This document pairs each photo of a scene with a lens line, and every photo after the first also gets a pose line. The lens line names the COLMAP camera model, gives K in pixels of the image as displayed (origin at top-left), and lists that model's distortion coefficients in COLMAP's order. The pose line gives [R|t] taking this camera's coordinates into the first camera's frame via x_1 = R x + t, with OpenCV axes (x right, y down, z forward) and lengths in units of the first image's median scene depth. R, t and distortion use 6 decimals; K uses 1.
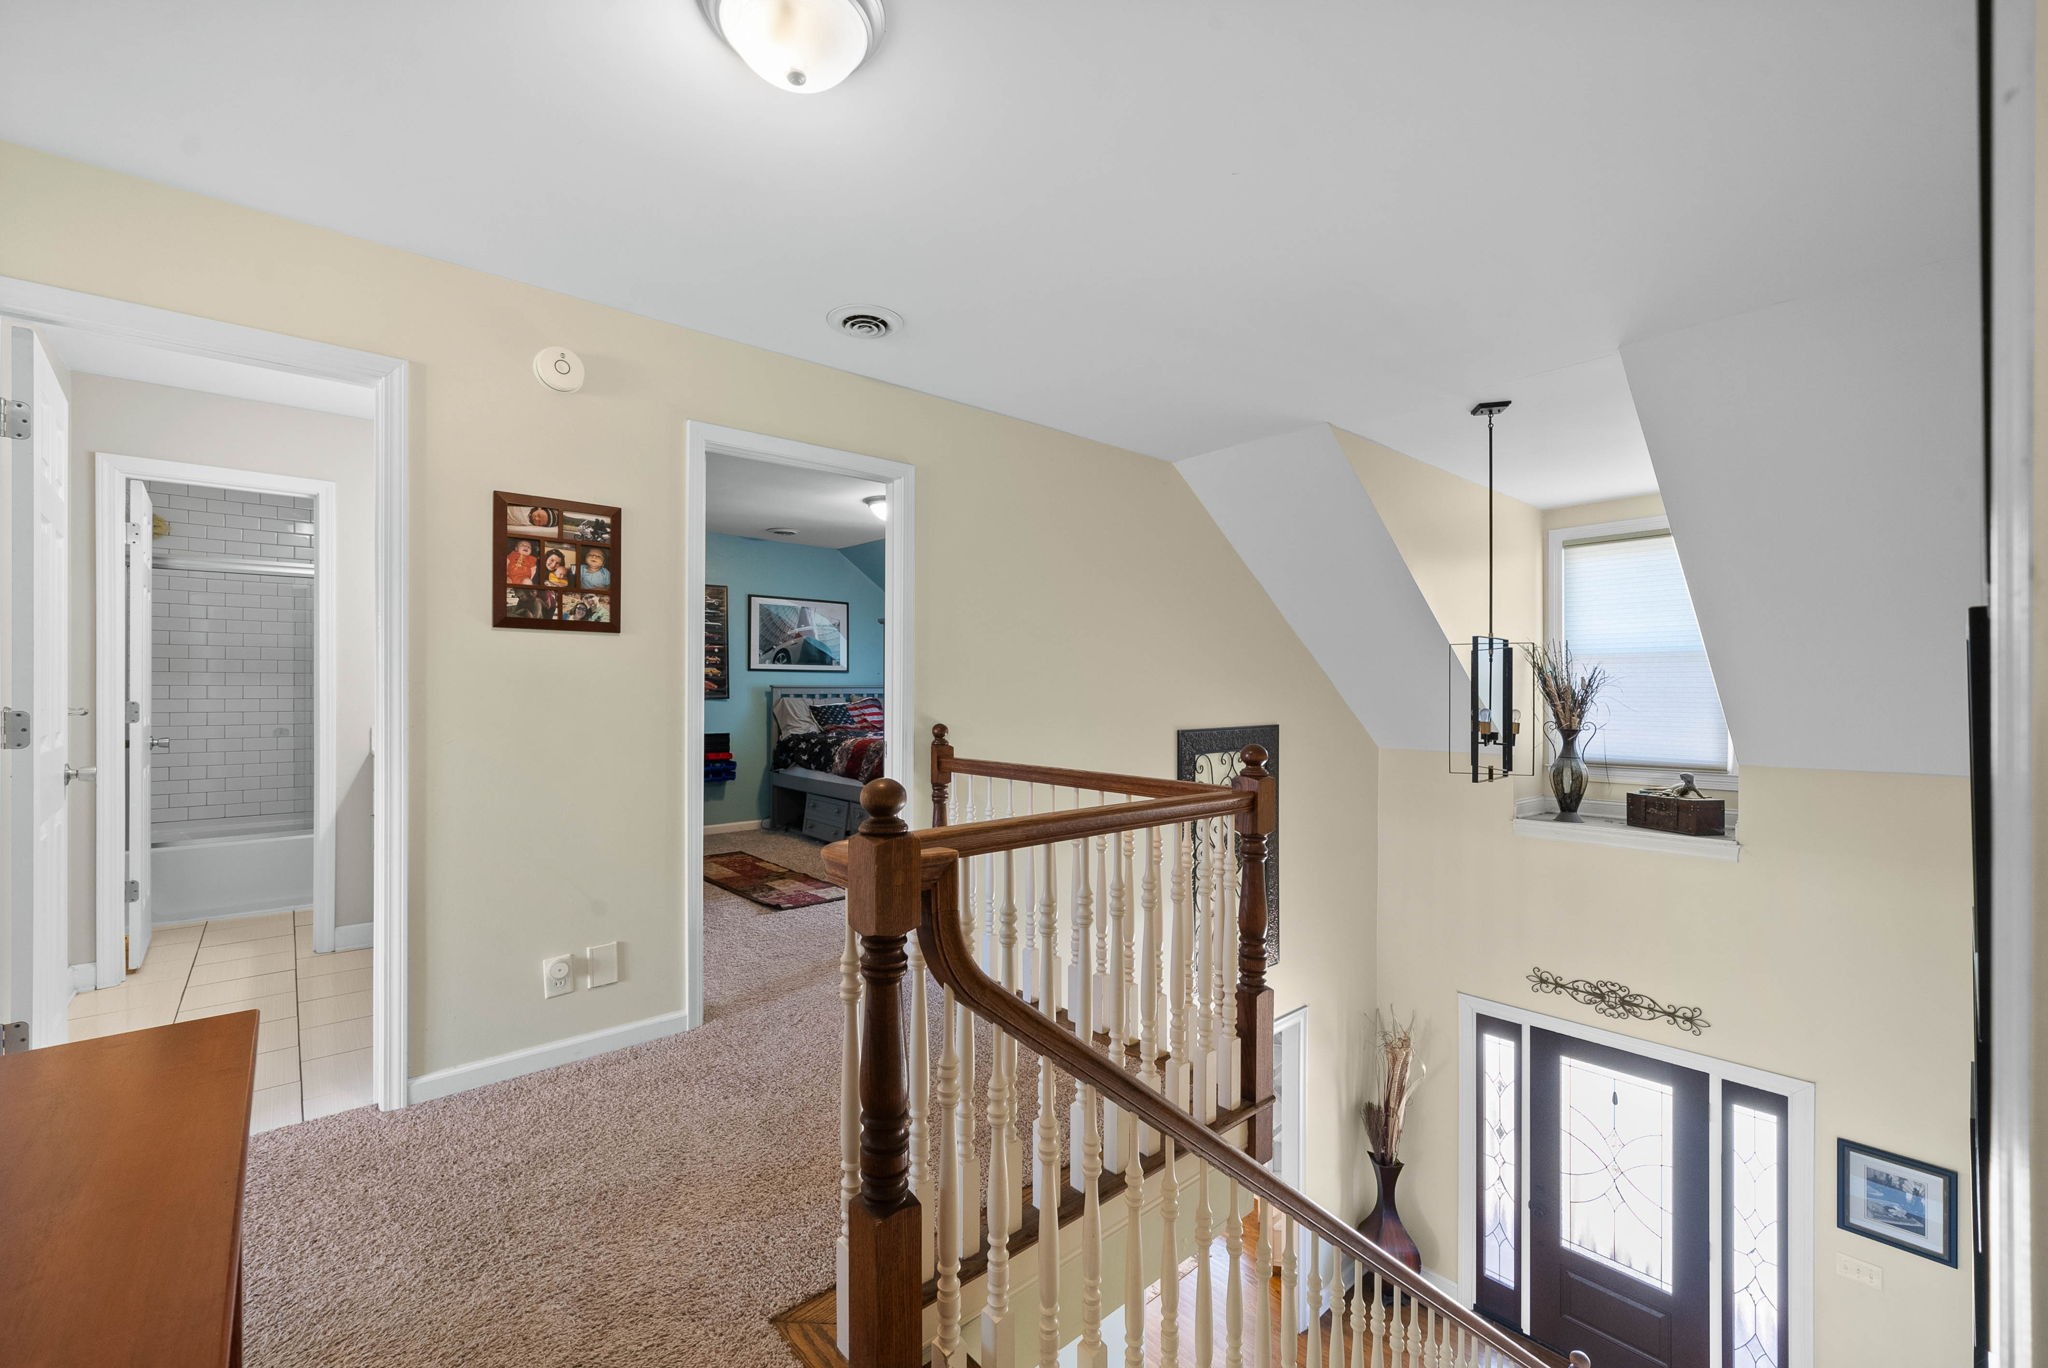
lens RADIAL K [[845.6, 0, 1025.1], [0, 845.6, 696.7], [0, 0, 1]] dist [-0.006744, 0.001718]
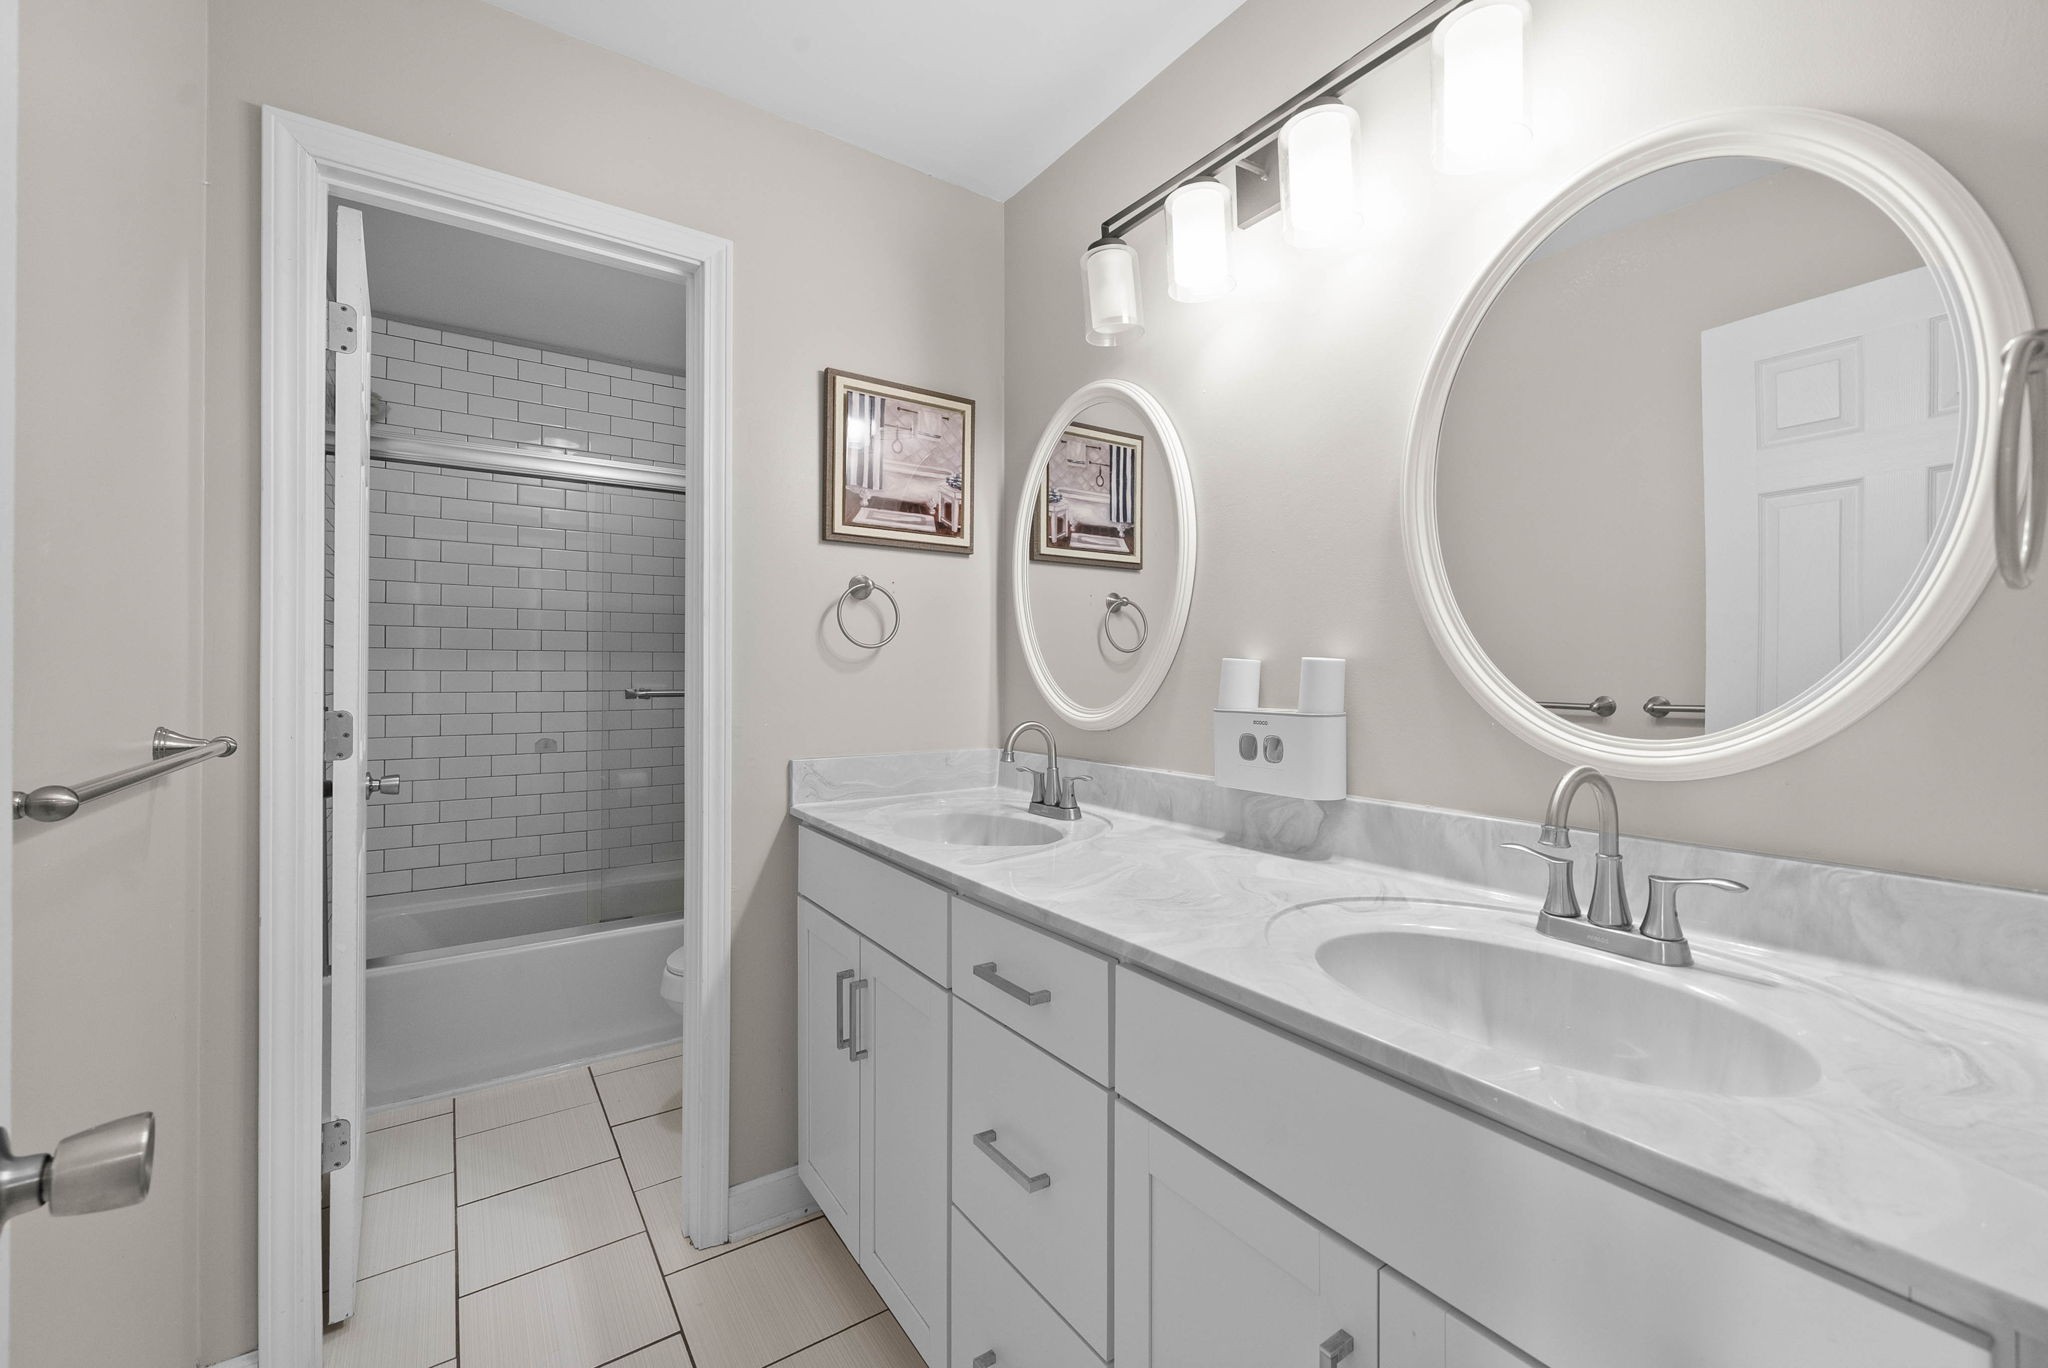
lens RADIAL K [[845.6, 0, 1010.1], [0, 845.6, 669.3], [0, 0, 1]] dist [-0.006744, 0.001718]
pose [[0.990225, 0.004174, -0.139420, -0.621915], [-0.004560, 0.999987, -0.002453, -0.019644], [0.139407, 0.003065, 0.990230, 0.584447]]
